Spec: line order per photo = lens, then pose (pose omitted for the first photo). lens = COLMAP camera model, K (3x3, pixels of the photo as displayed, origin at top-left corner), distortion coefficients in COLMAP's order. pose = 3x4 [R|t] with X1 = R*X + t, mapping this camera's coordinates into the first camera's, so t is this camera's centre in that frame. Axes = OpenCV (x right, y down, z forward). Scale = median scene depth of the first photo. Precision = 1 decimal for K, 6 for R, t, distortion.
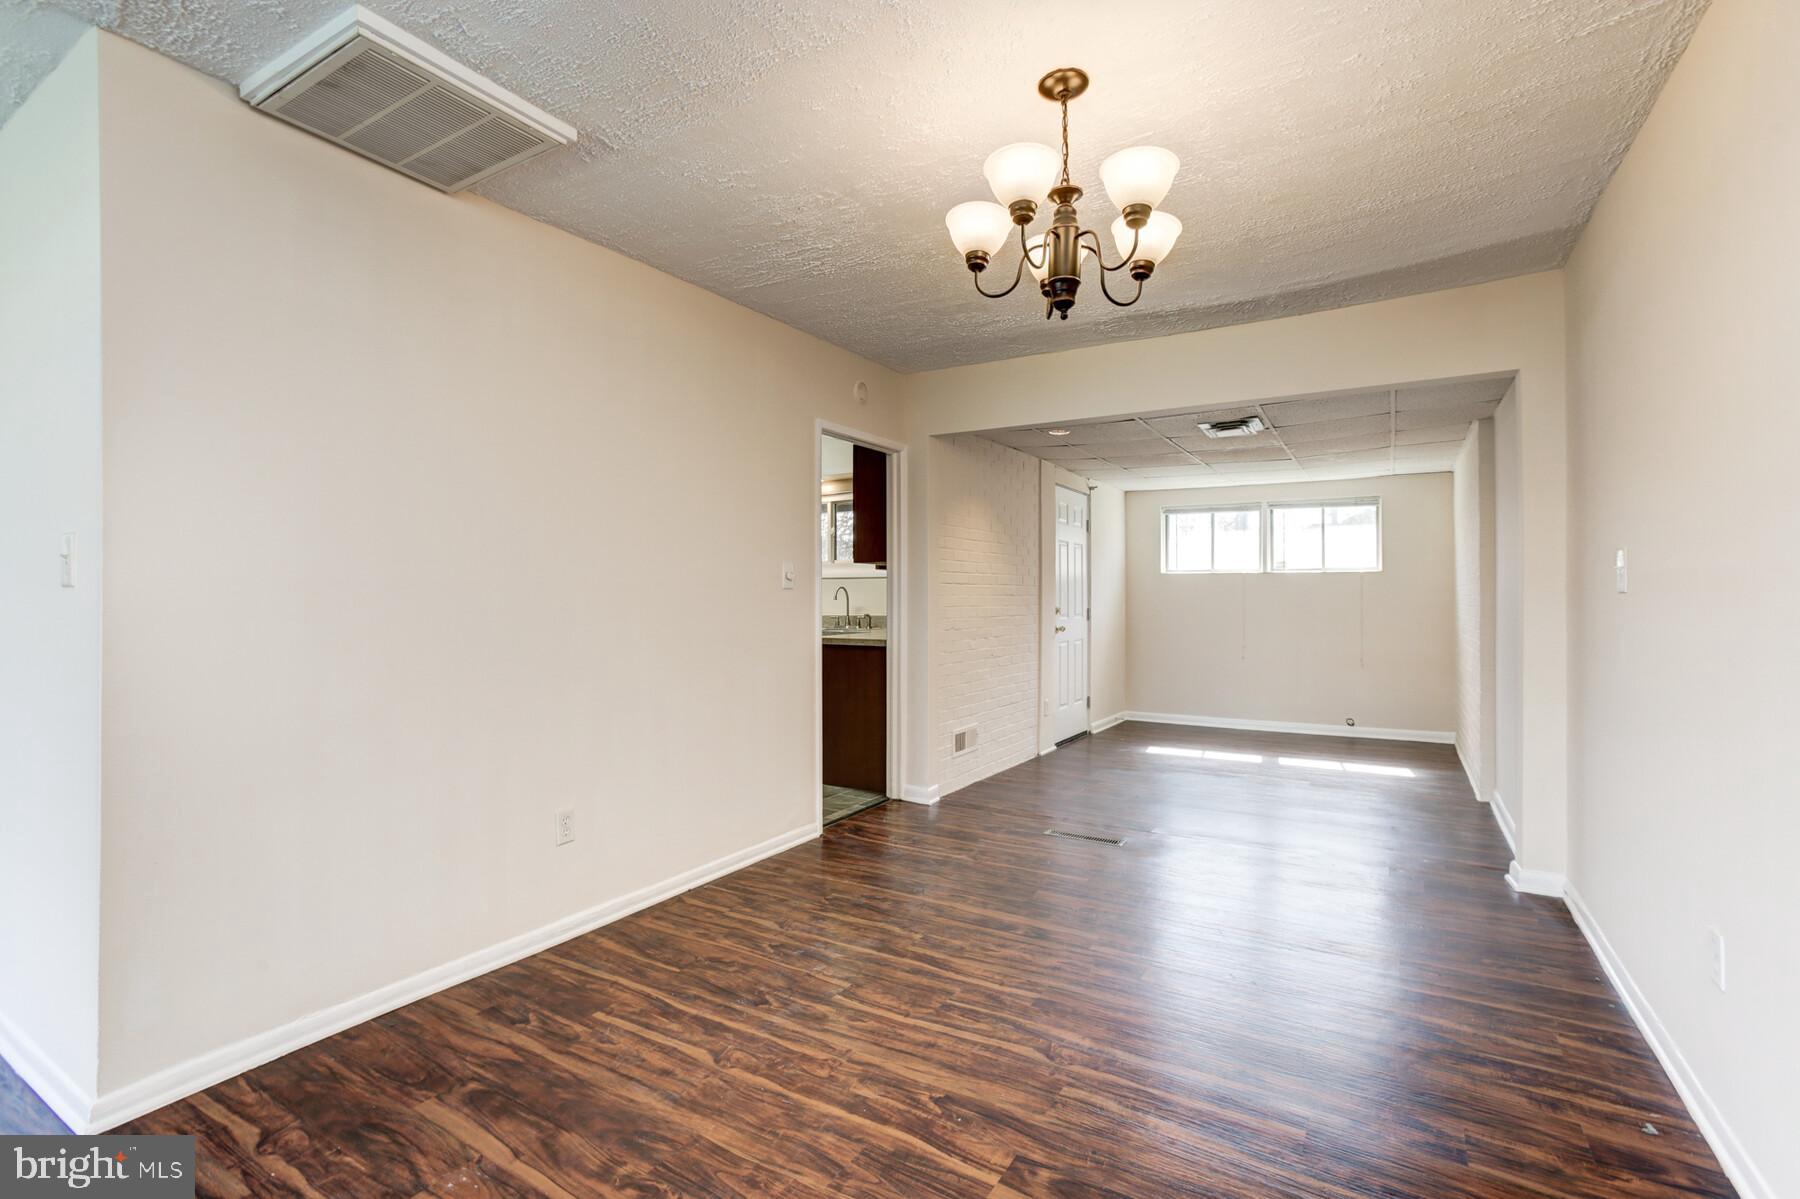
lens RADIAL K [[829.7, 0, 900.0], [0, 829.7, 599.5], [0, 0, 1]] dist [0.000065, 0.000965]
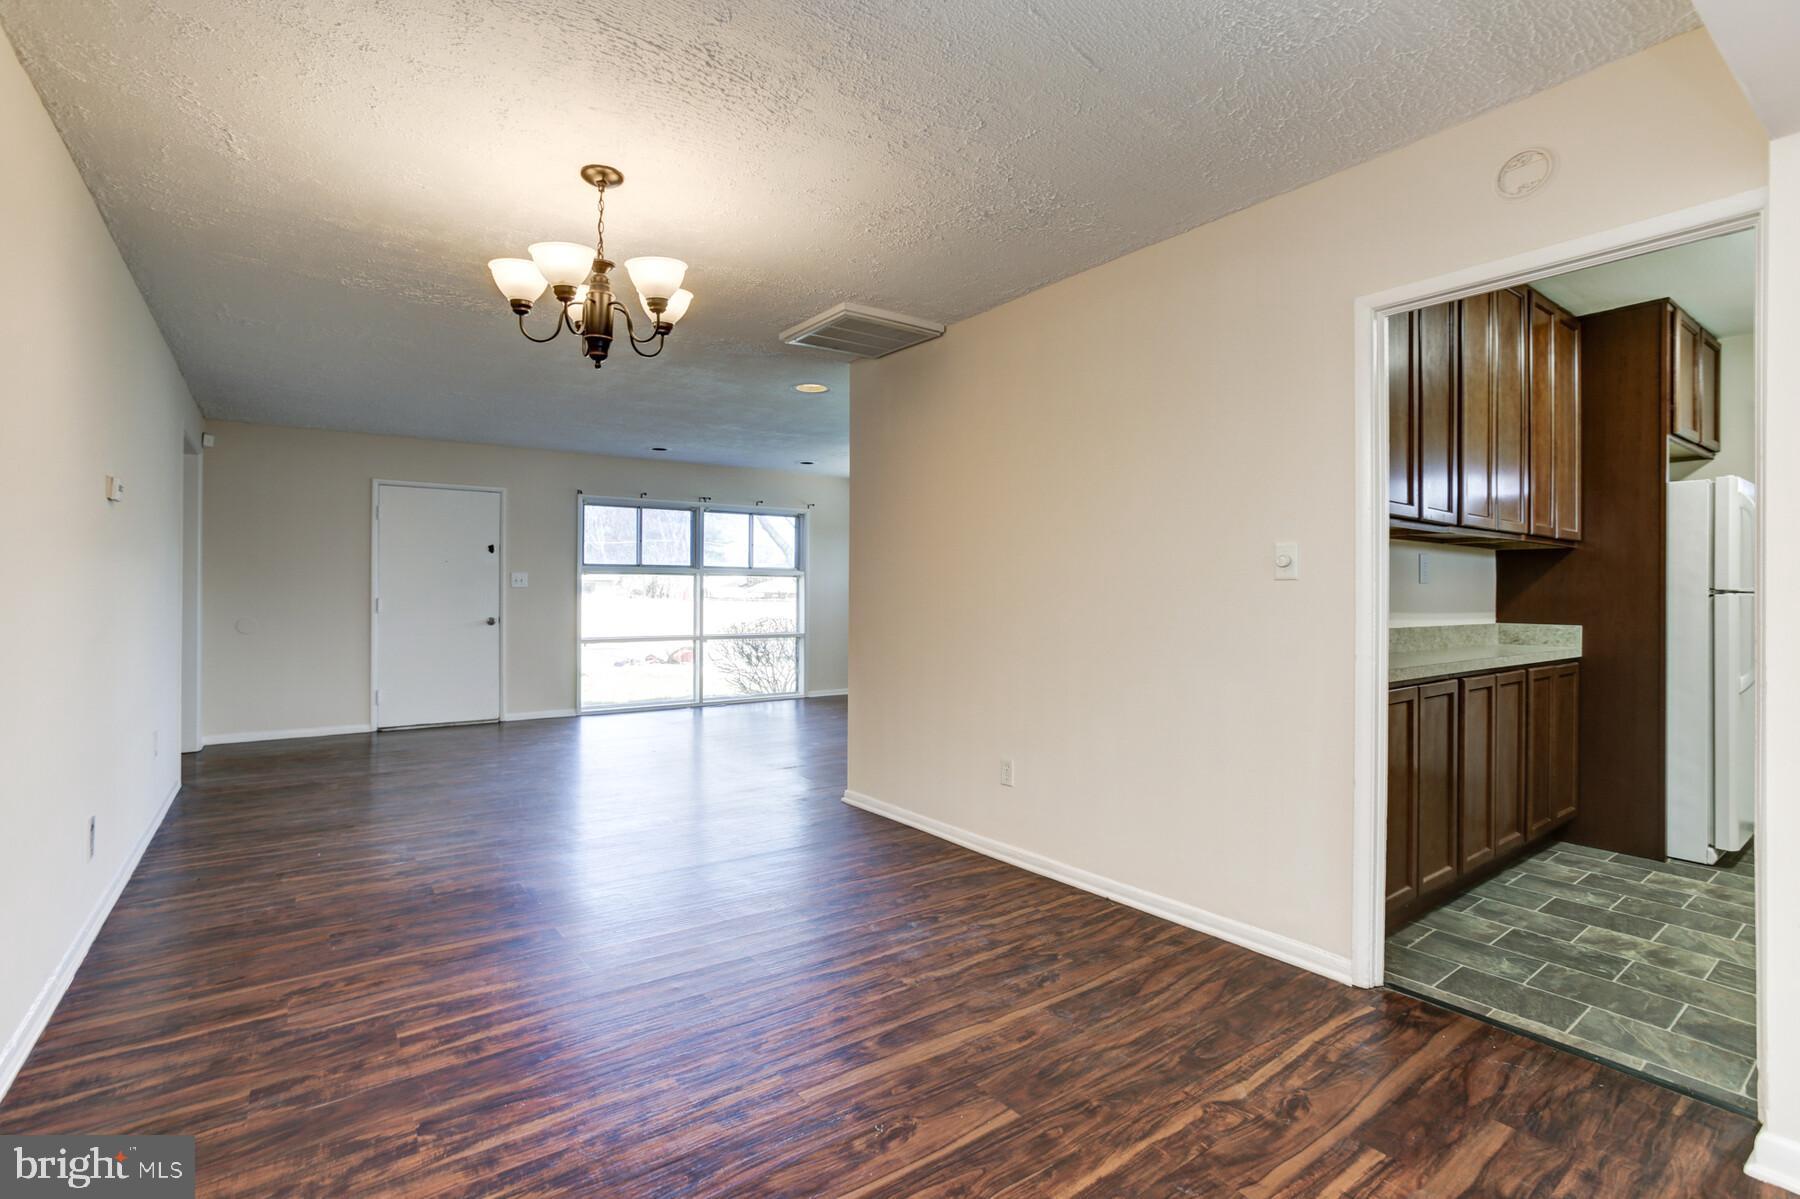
lens RADIAL K [[829.7, 0, 900.0], [0, 829.7, 599.5], [0, 0, 1]] dist [0.000065, 0.000965]
pose [[-0.383372, 0.002807, -0.923590, 0.761107], [0.005731, 0.999983, 0.000660, 0.008116], [0.923576, -0.005040, -0.383381, 1.230199]]
